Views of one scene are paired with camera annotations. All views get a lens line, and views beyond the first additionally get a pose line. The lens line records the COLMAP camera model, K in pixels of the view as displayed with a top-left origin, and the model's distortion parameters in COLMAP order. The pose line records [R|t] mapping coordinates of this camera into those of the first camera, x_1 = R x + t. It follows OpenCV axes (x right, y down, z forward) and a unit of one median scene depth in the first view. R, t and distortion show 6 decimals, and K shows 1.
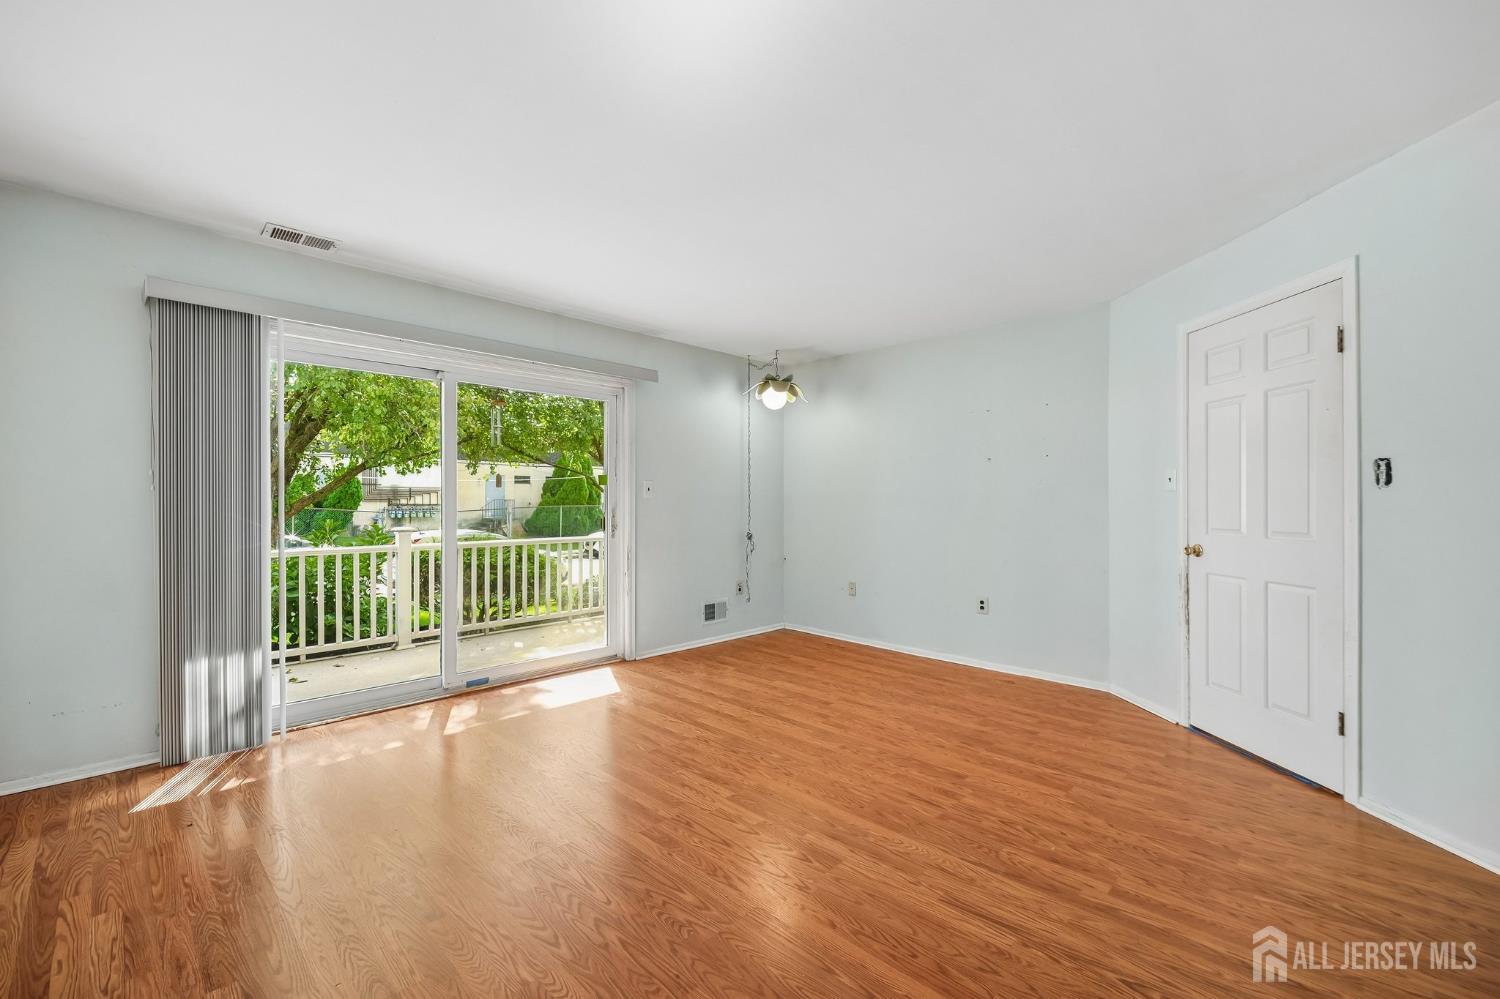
lens RADIAL K [[631.6, 0, 757.8], [0, 631.6, 510.4], [0, 0, 1]] dist [0.012528, -0.007487]
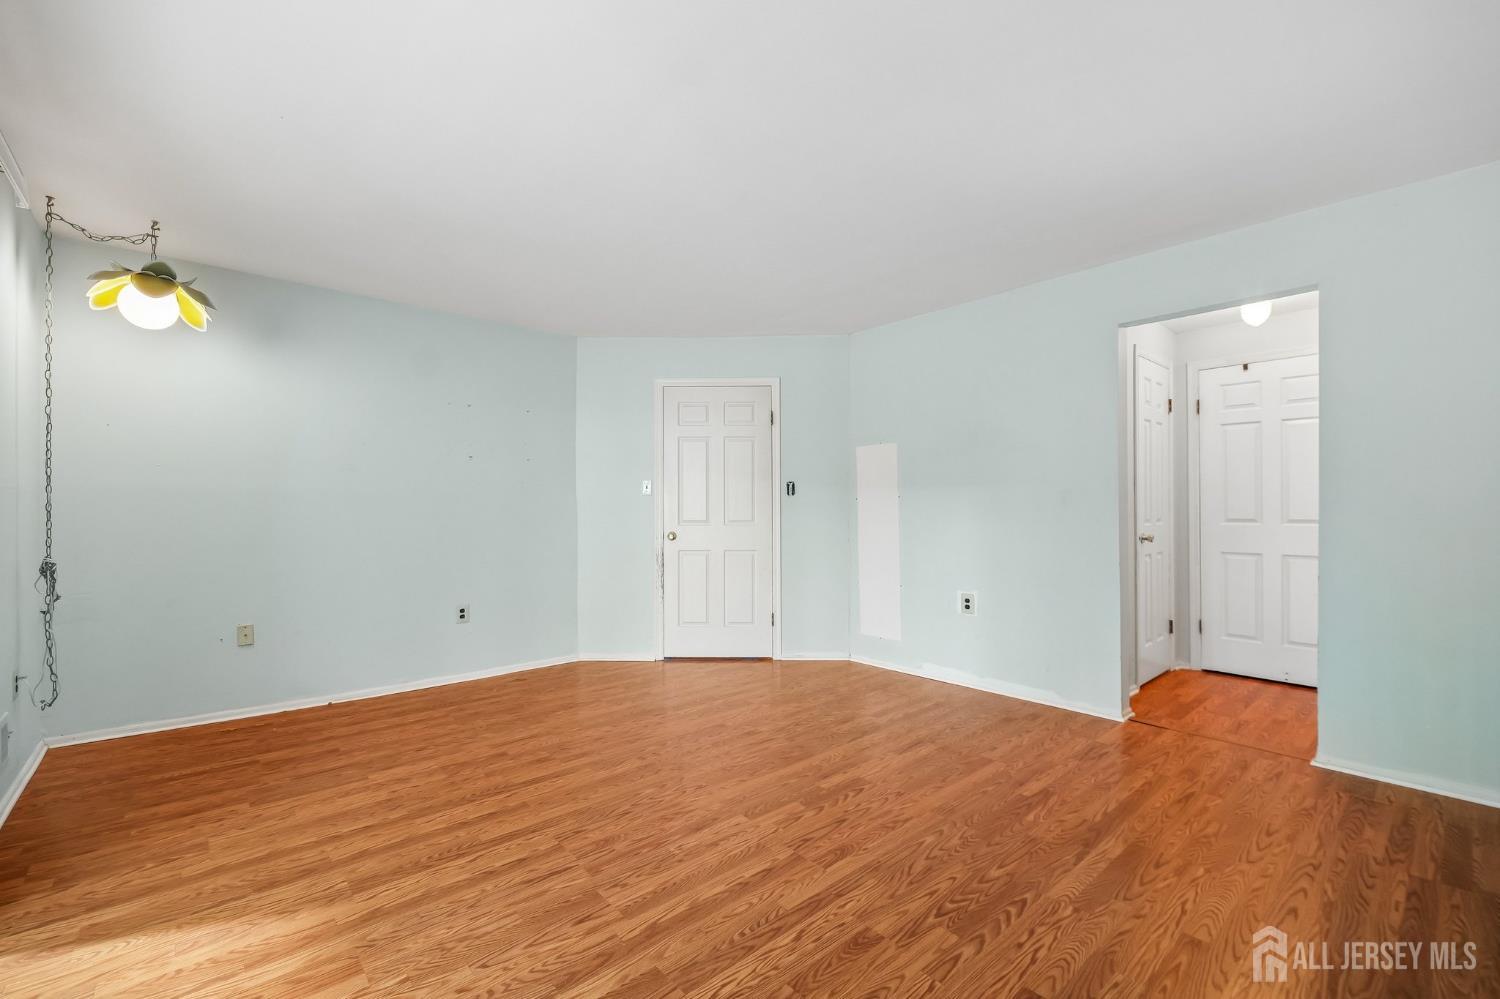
lens RADIAL K [[631.6, 0, 741.7], [0, 631.6, 494.7], [0, 0, 1]] dist [0.012528, -0.007487]
pose [[0.091338, 0.013961, 0.995722, -0.833511], [0.013575, 0.999791, -0.015263, -0.008694], [-0.995727, 0.014911, 0.091129, 0.777588]]
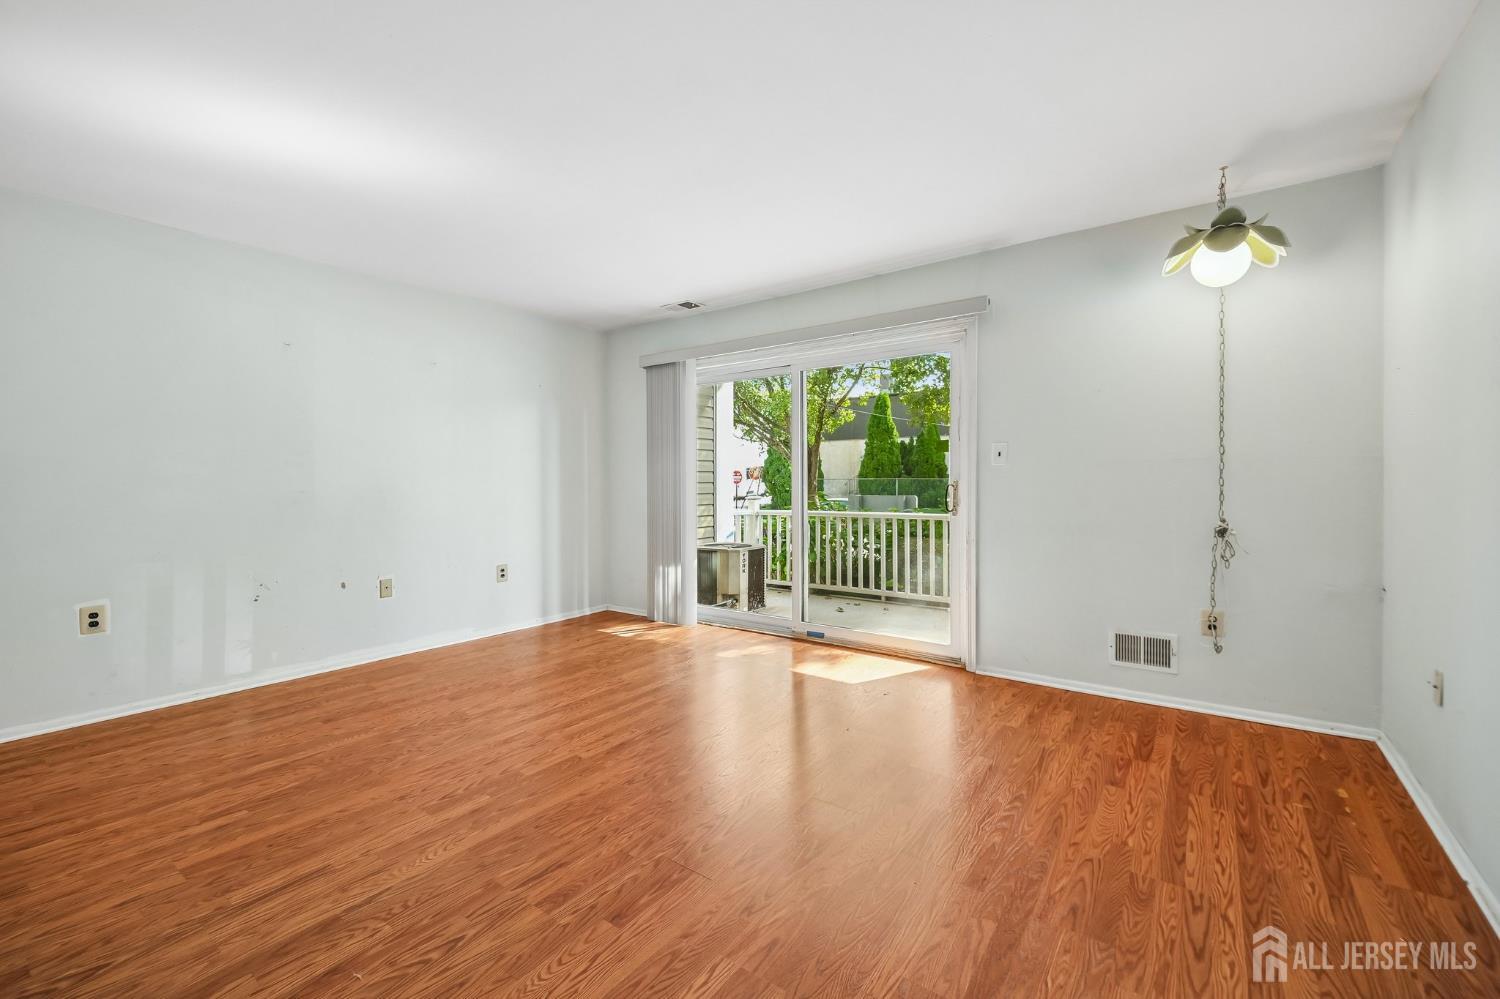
lens RADIAL K [[631.6, 0, 737.4], [0, 631.6, 493.2], [0, 0, 1]] dist [0.012528, -0.007487]
pose [[0.133021, 0.020147, -0.990908, 0.858539], [-0.005210, 0.999794, 0.019629, -0.002056], [0.991100, 0.002552, 0.133098, 0.949104]]
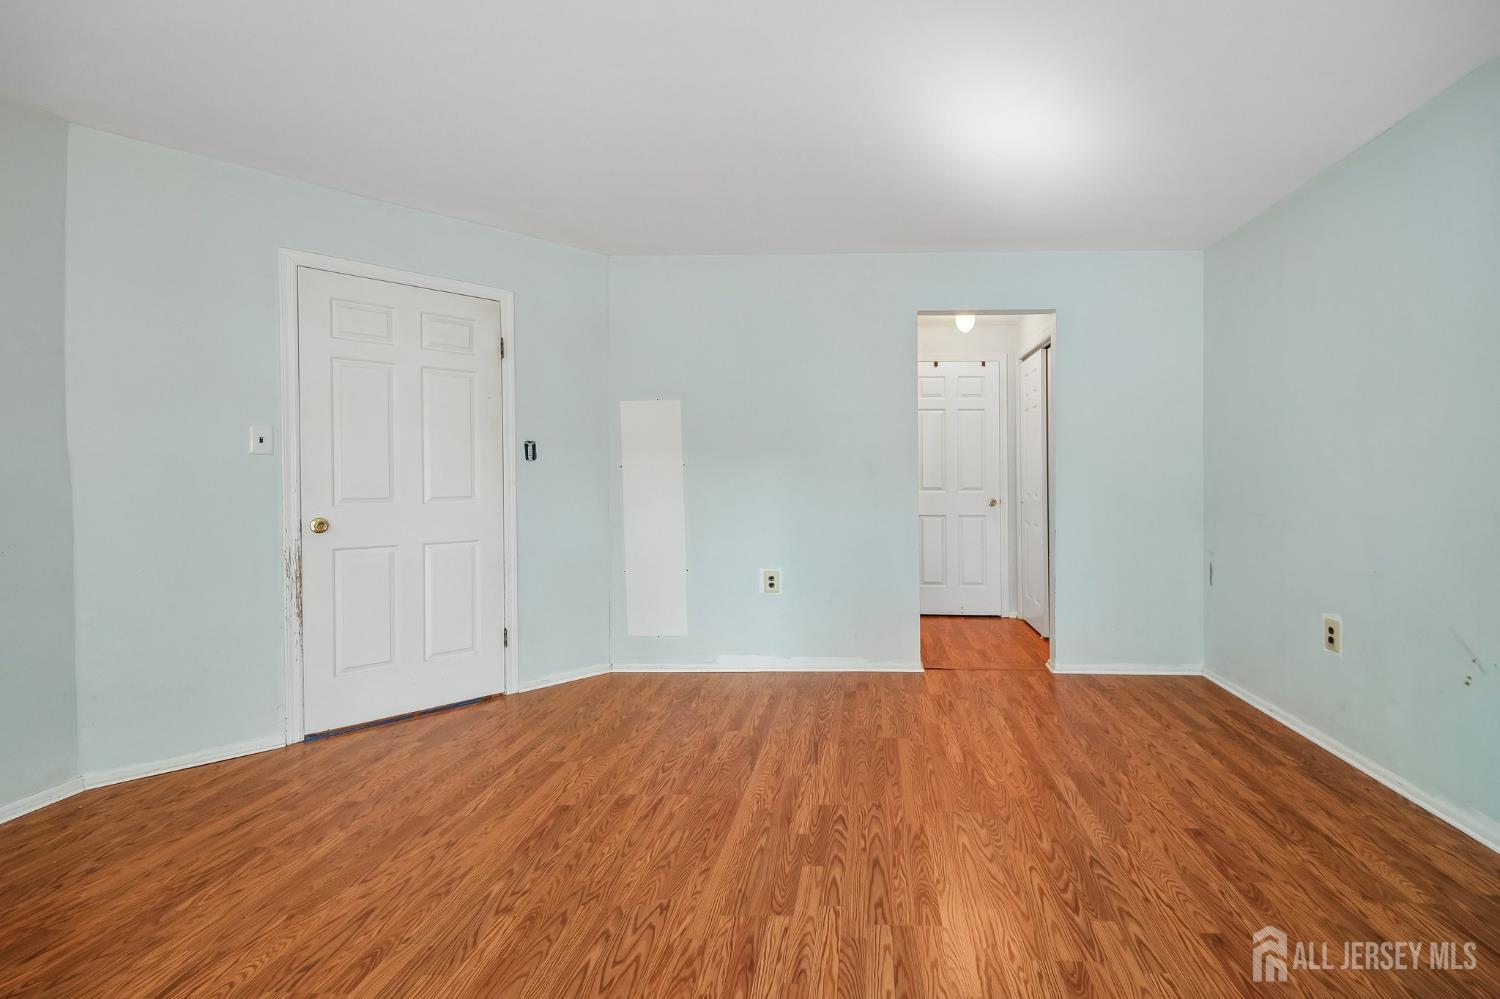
lens RADIAL K [[674.7, 0, 849.1], [0, 674.7, 462.5], [0, 0, 1]] dist [0.007114, -0.002755]
pose [[-0.674470, 0.010999, 0.738220, -0.523504], [0.004794, 0.999933, -0.010518, -0.010172], [-0.738286, -0.003555, -0.674478, 1.211030]]
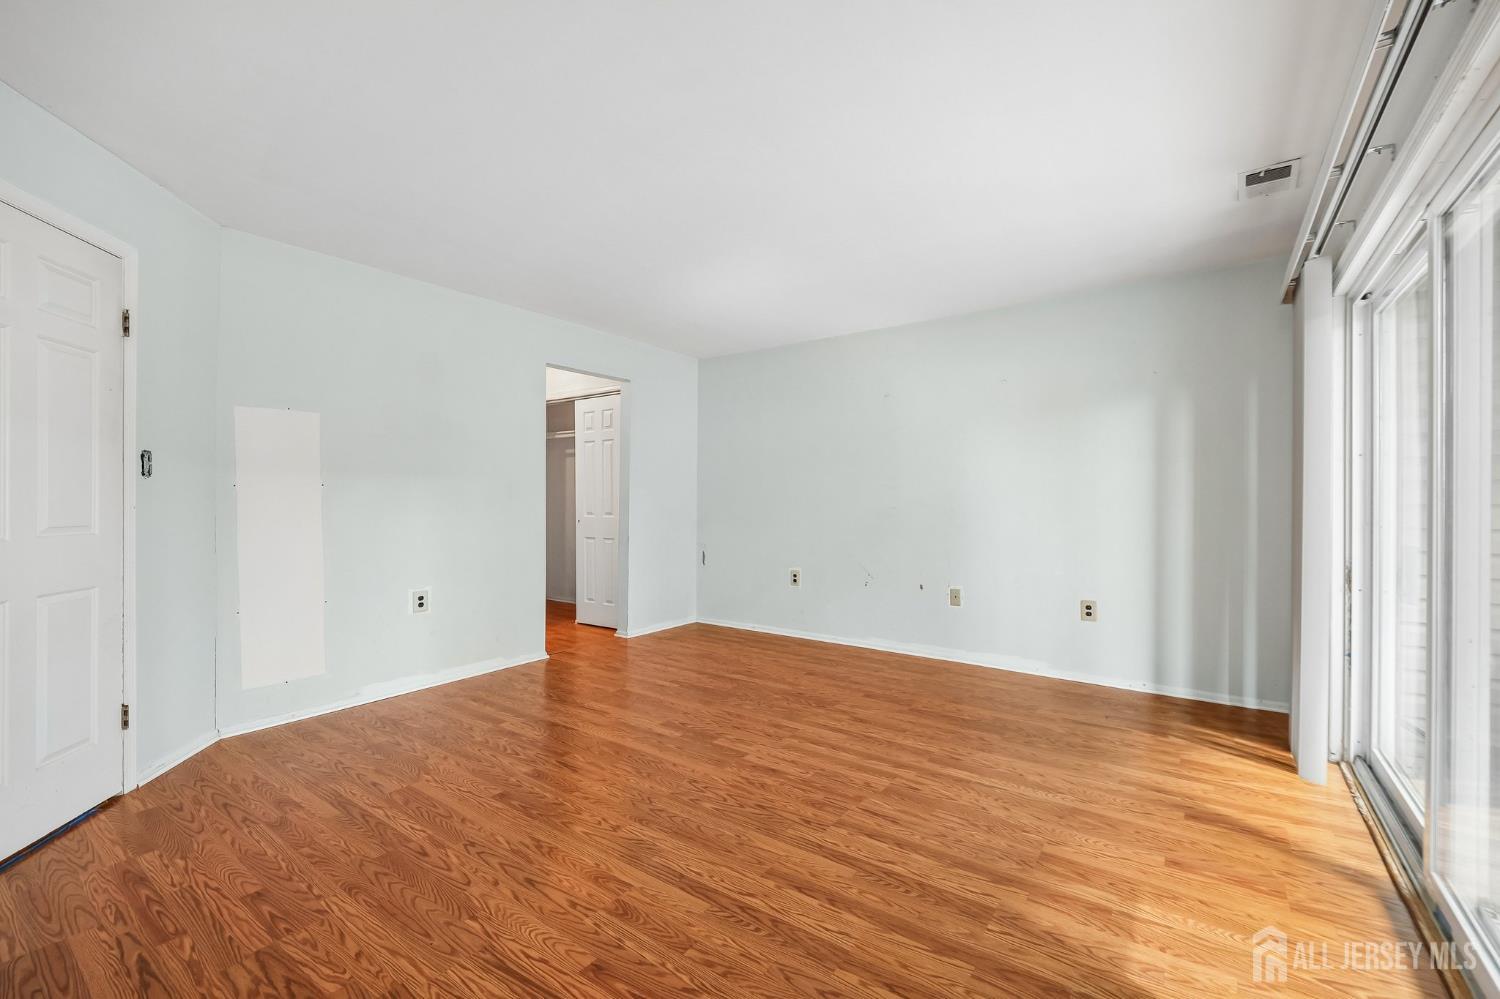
lens RADIAL K [[631.6, 0, 757.9], [0, 631.6, 506.5], [0, 0, 1]] dist [0.012528, -0.007487]
pose [[-0.989332, -0.000132, -0.145678, 0.082990], [-0.003426, 0.999744, 0.022360, -0.011176], [0.145638, 0.022621, -0.989079, 1.782071]]
